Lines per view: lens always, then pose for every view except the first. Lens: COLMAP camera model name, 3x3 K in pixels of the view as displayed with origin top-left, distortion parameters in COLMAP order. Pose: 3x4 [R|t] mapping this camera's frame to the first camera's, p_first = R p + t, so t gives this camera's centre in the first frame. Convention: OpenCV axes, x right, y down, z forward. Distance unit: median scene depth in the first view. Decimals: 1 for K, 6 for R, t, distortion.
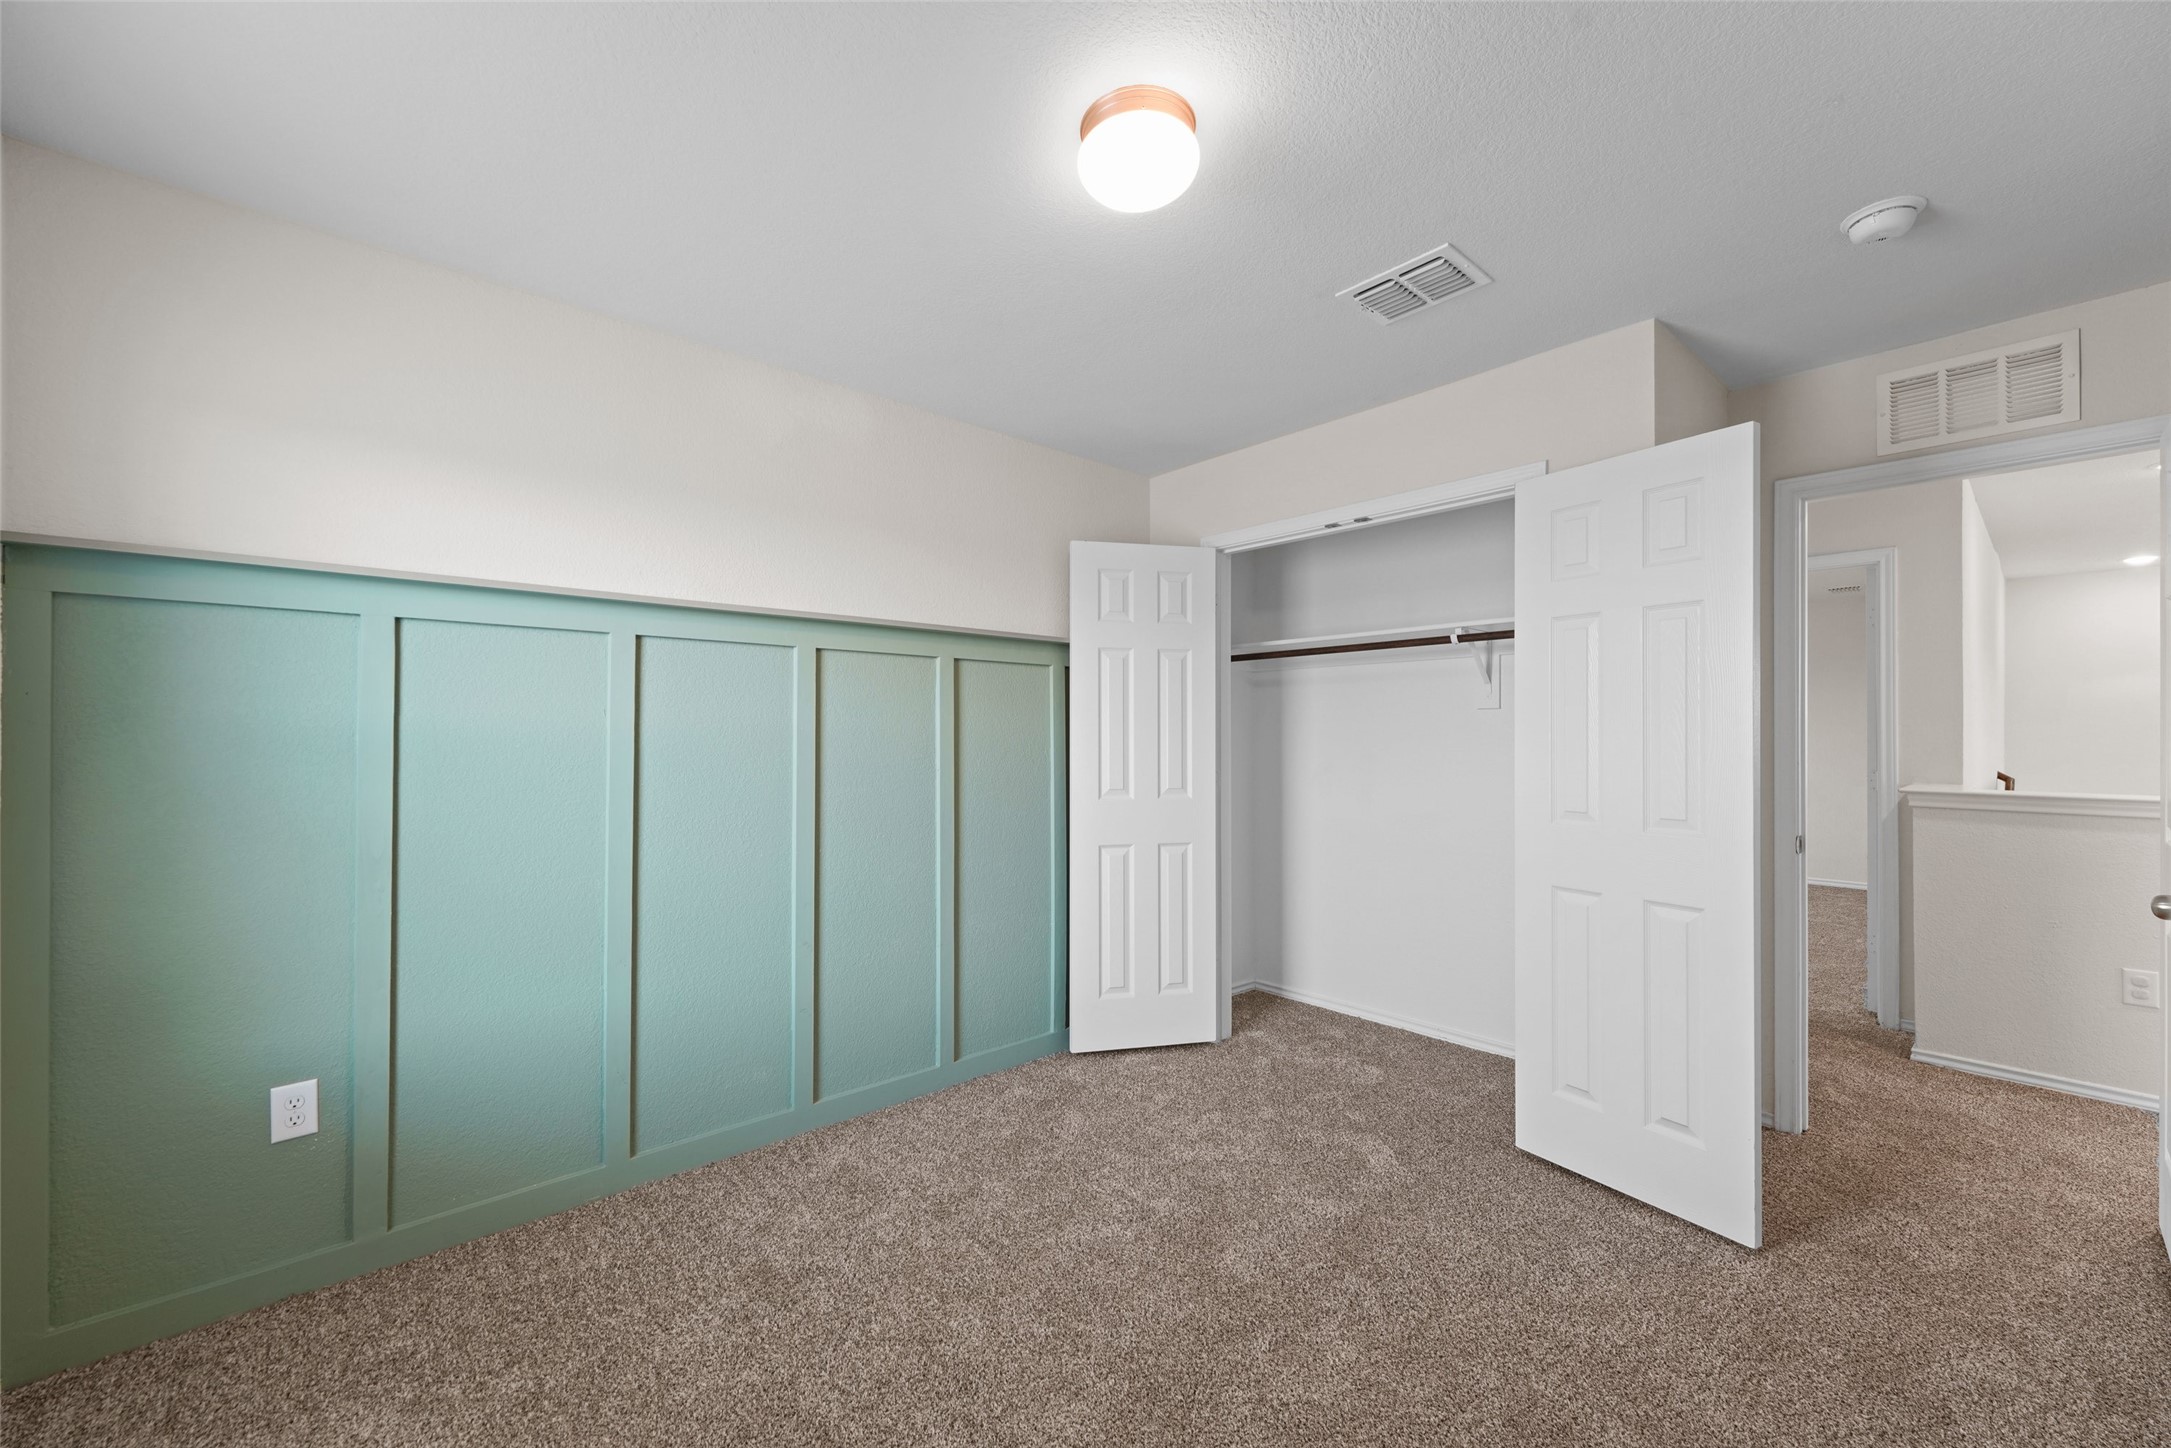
lens RADIAL K [[855.9, 0, 1071.3], [0, 855.9, 727.7], [0, 0, 1]] dist [0.013983, -0.005319]
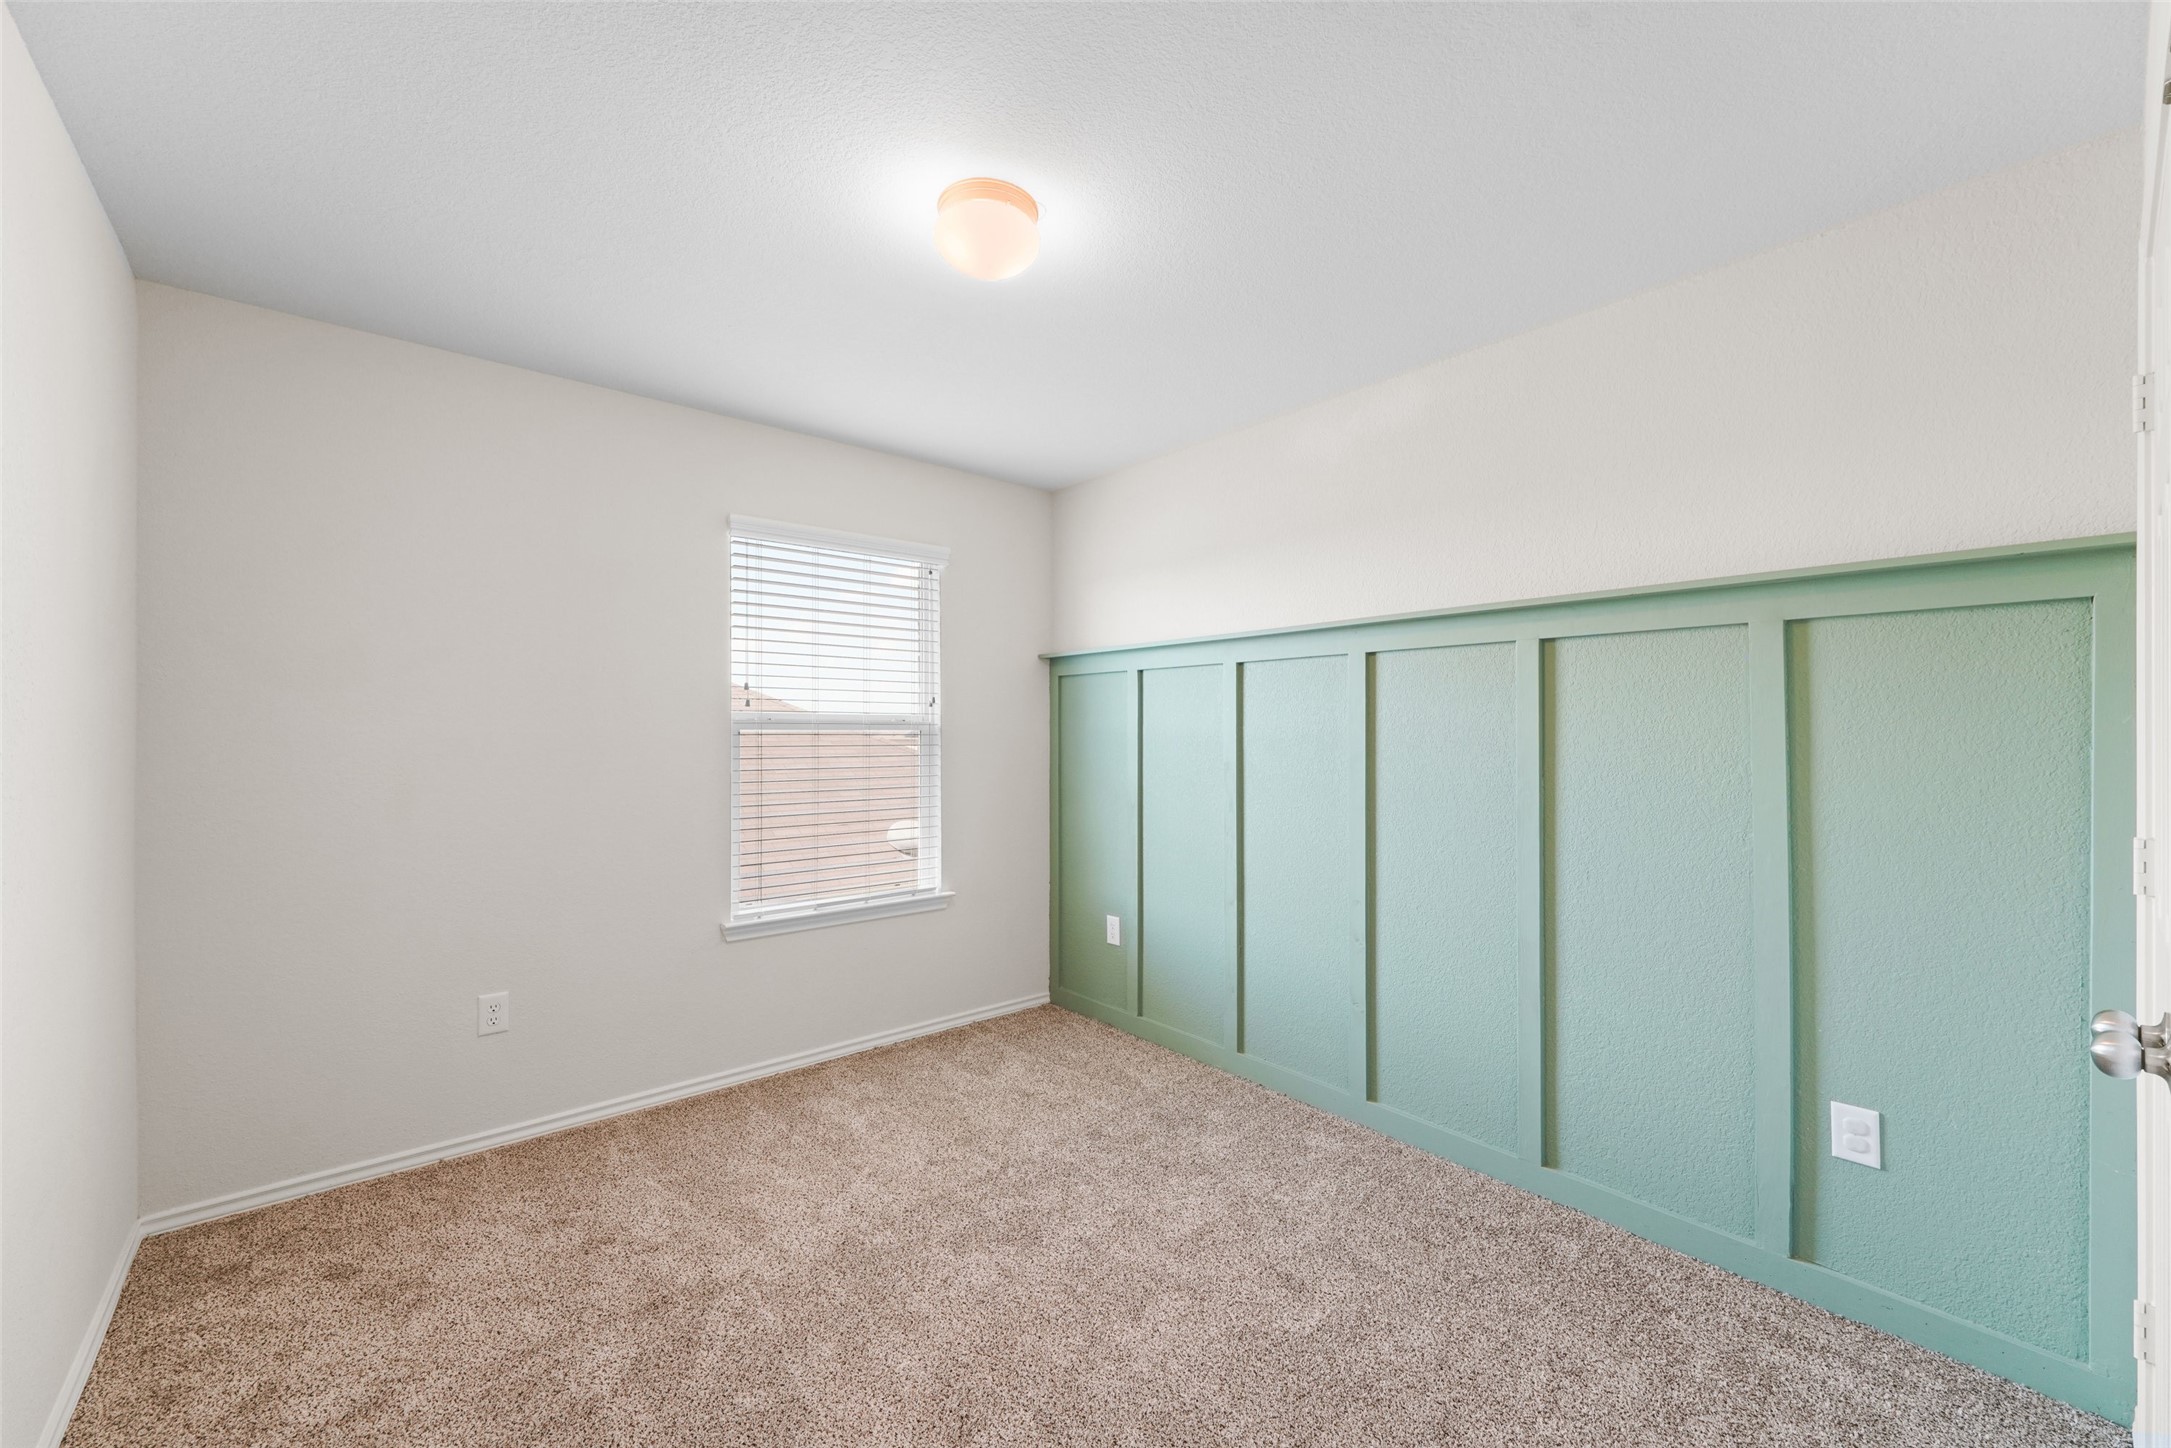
lens RADIAL K [[855.9, 0, 1071.3], [0, 855.9, 727.7], [0, 0, 1]] dist [0.013983, -0.005319]
pose [[-0.016099, -0.010700, -0.999813, 0.953394], [0.004021, 0.999934, -0.010766, 0.008109], [0.999862, -0.004194, -0.016055, 0.868636]]
